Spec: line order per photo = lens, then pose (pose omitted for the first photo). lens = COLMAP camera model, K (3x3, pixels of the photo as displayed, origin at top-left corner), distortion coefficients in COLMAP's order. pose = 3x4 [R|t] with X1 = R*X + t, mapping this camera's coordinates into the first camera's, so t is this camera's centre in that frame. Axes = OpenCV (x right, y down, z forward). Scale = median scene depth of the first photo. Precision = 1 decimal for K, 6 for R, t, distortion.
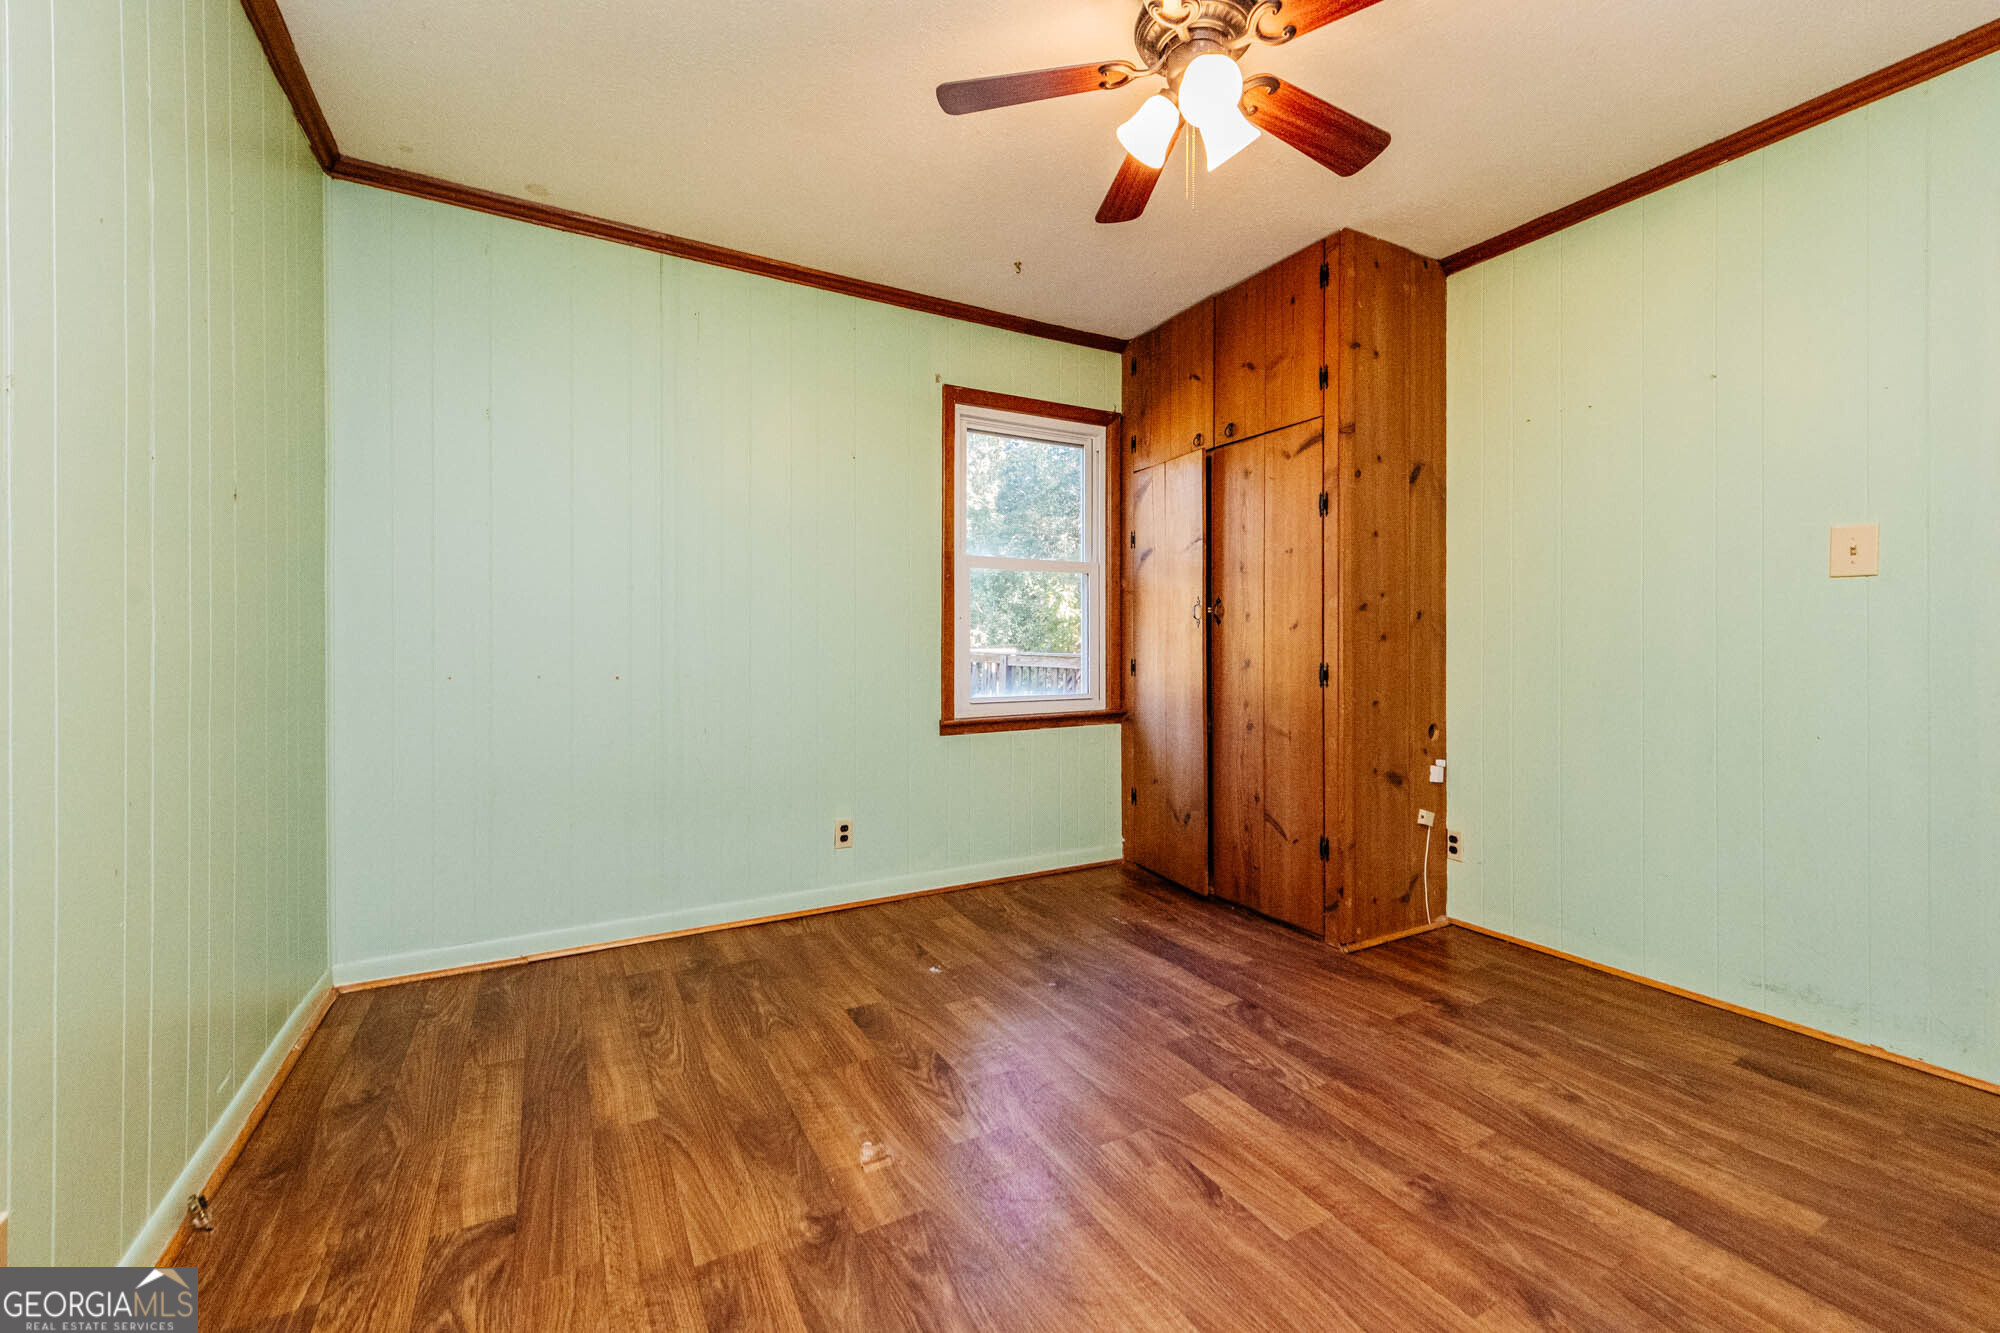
lens RADIAL K [[758.5, 0, 948.5], [0, 758.5, 628.5], [0, 0, 1]] dist [-0.000796, -0.003129]
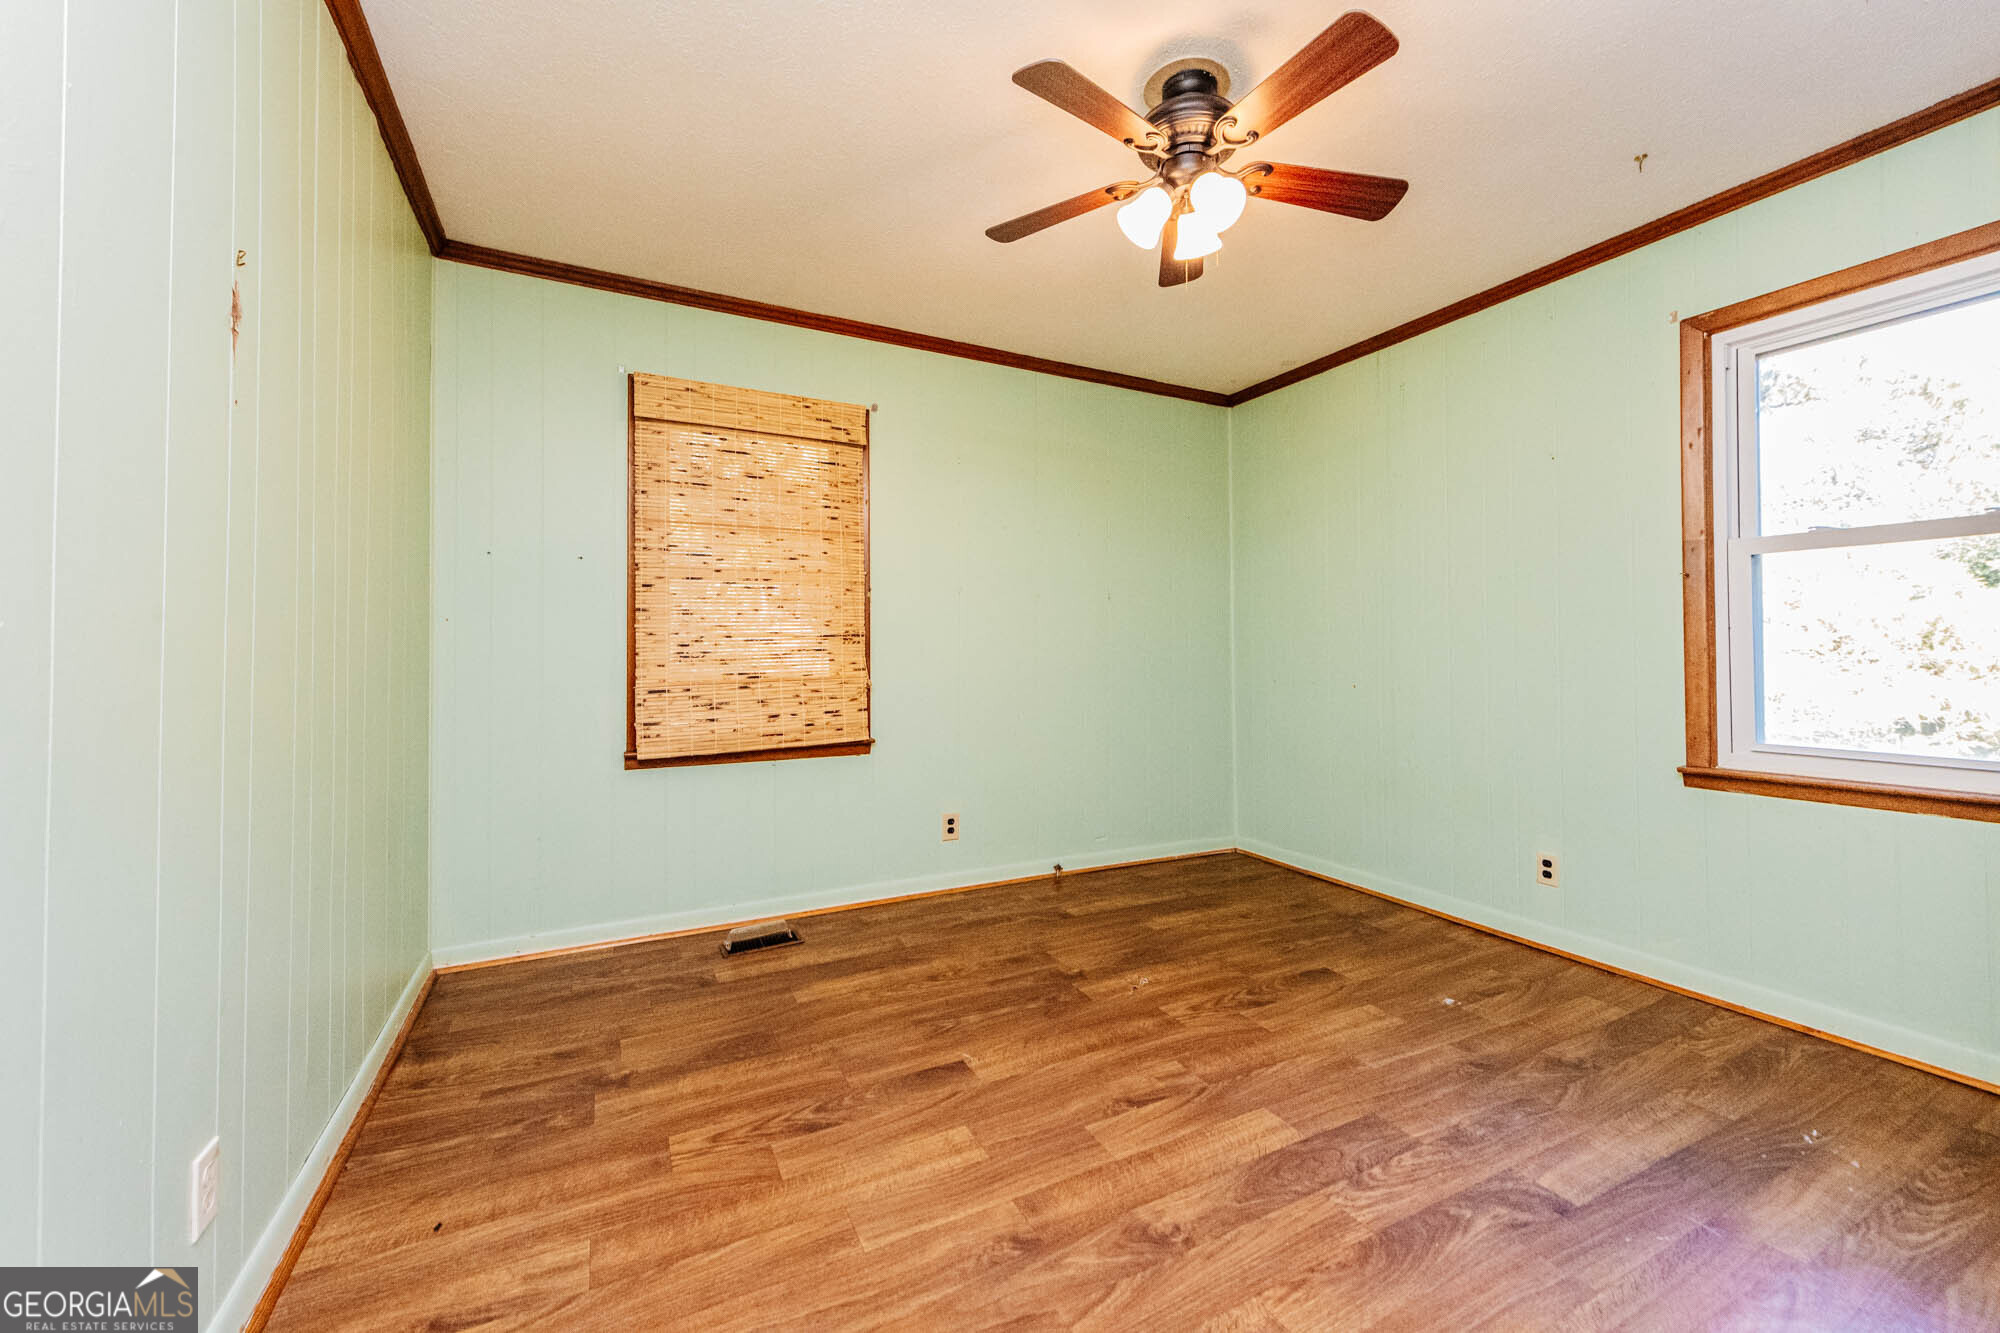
lens RADIAL K [[783.2, 0, 1000.1], [0, 783.2, 639.3], [0, 0, 1]] dist [-0.001082, -0.008092]
pose [[-0.011710, -0.011671, -0.999863, 0.941774], [0.020273, 0.999724, -0.011907, 0.015293], [0.999726, -0.020410, -0.011470, 0.485532]]
